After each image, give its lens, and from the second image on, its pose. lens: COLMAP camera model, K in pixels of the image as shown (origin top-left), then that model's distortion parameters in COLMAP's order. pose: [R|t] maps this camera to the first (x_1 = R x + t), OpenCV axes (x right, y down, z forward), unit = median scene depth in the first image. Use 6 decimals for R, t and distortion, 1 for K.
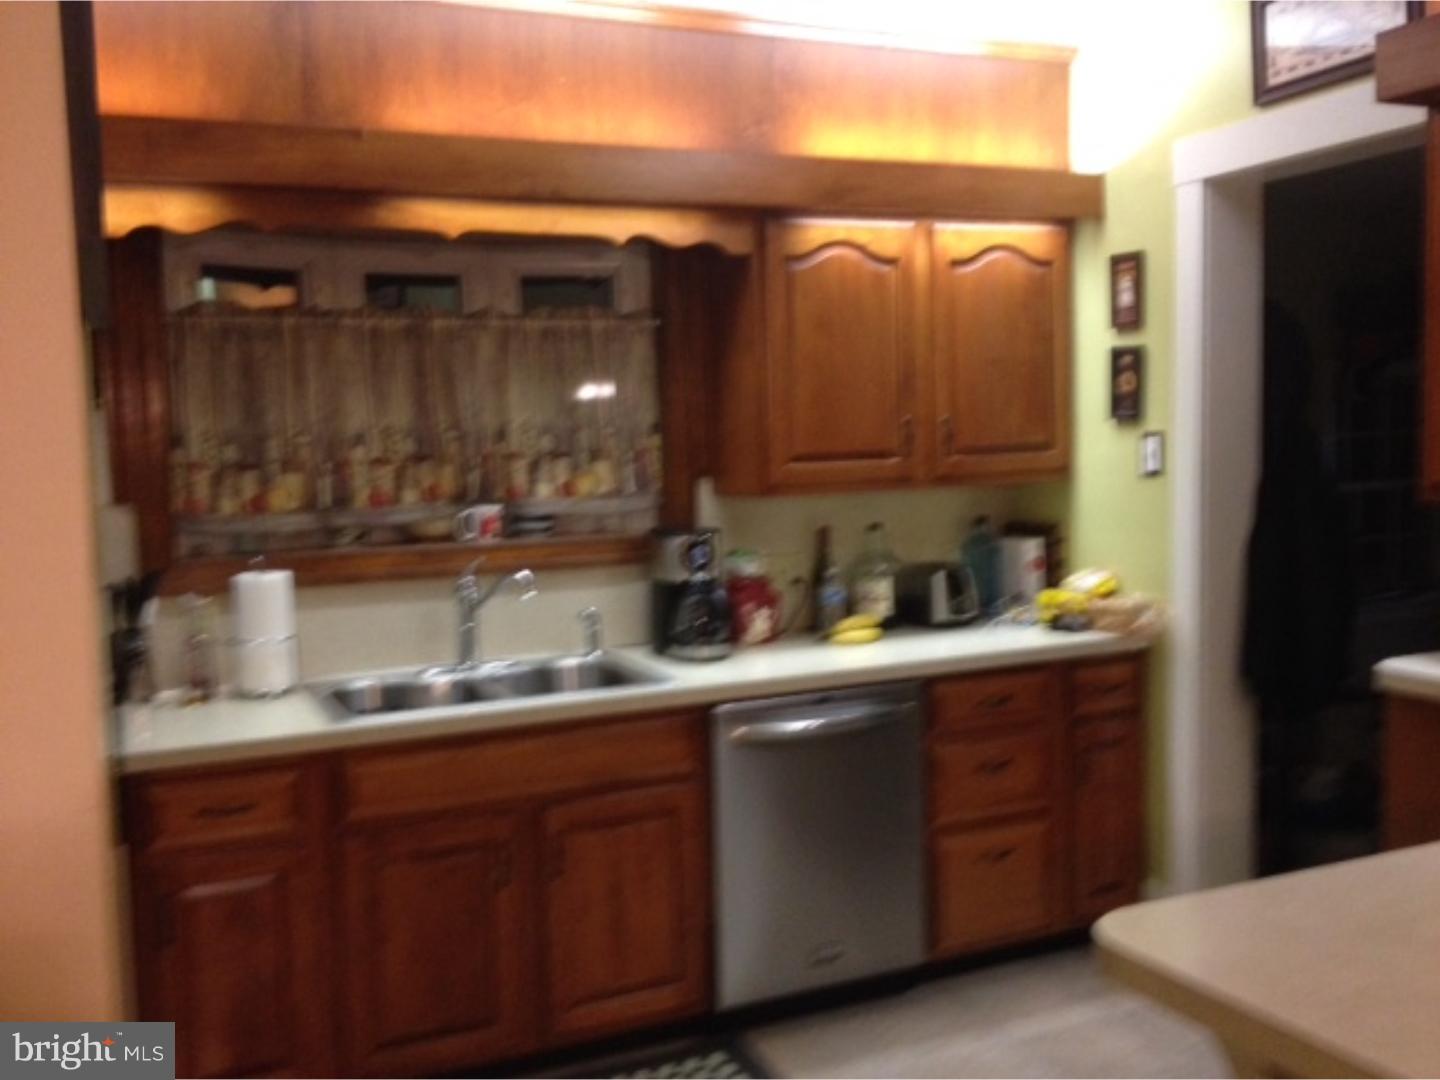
lens RADIAL K [[1427.8, 0, 720.0], [0, 1427.8, 540.0], [0, 0, 1]] dist [0.176055, -0.460528]
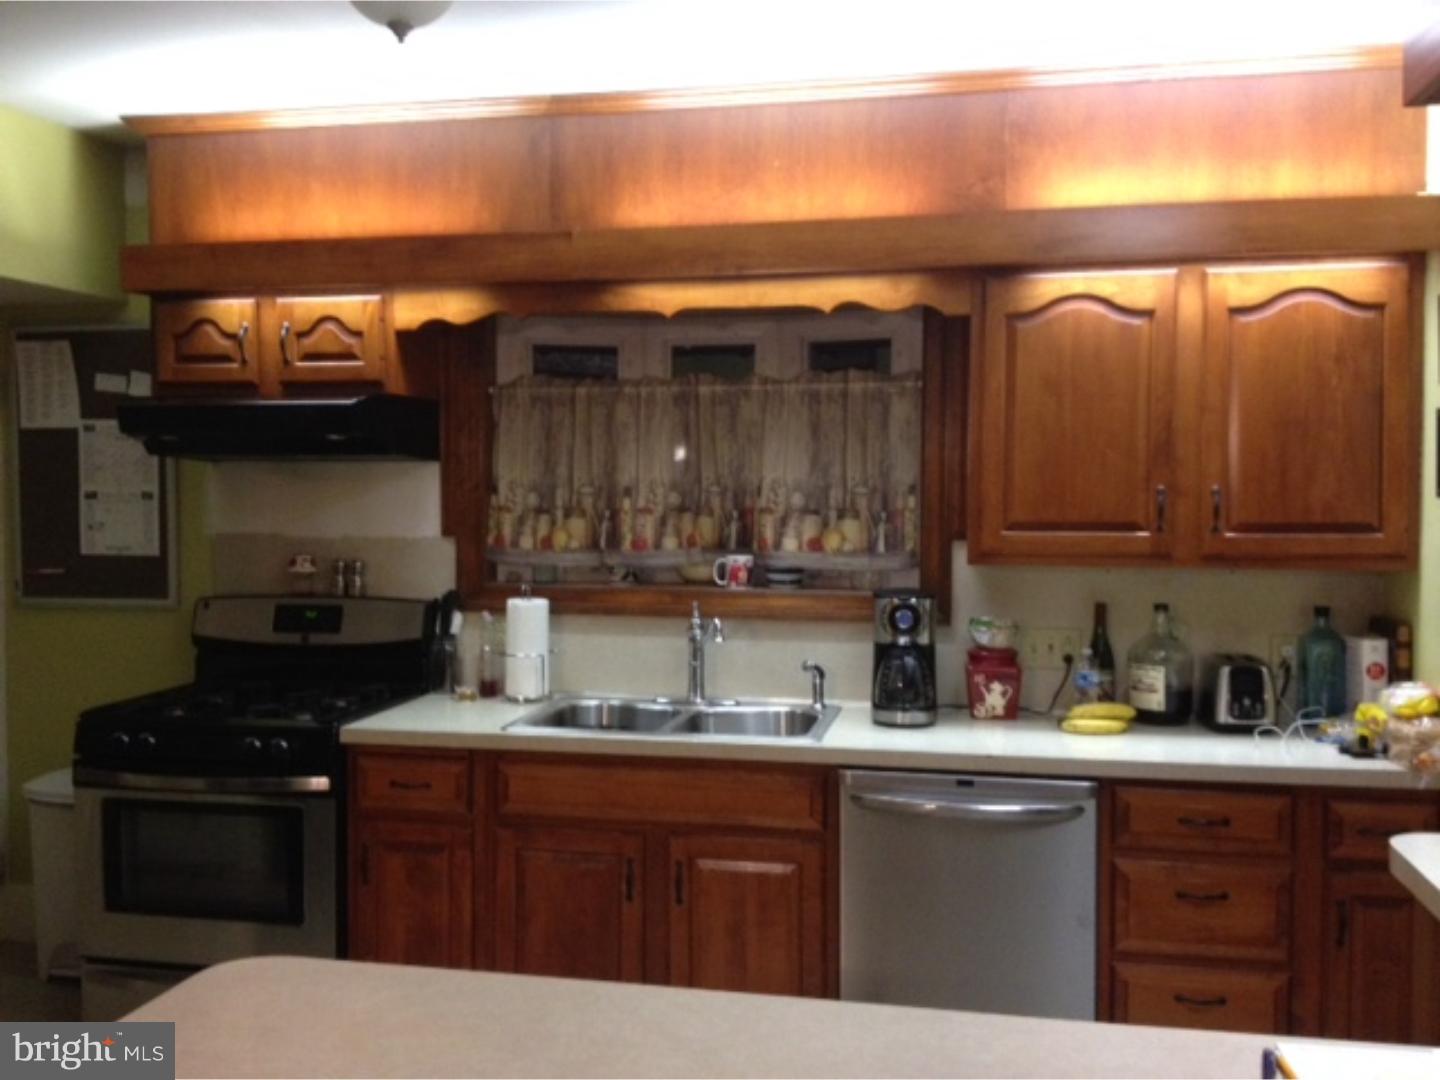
lens RADIAL K [[1427.8, 0, 720.0], [0, 1427.8, 540.0], [0, 0, 1]] dist [0.176055, -0.460528]
pose [[0.786544, 0.057739, -0.614829, 0.488799], [-0.071658, 0.997427, 0.001998, -0.036564], [0.613363, 0.042486, 0.788658, 0.135478]]
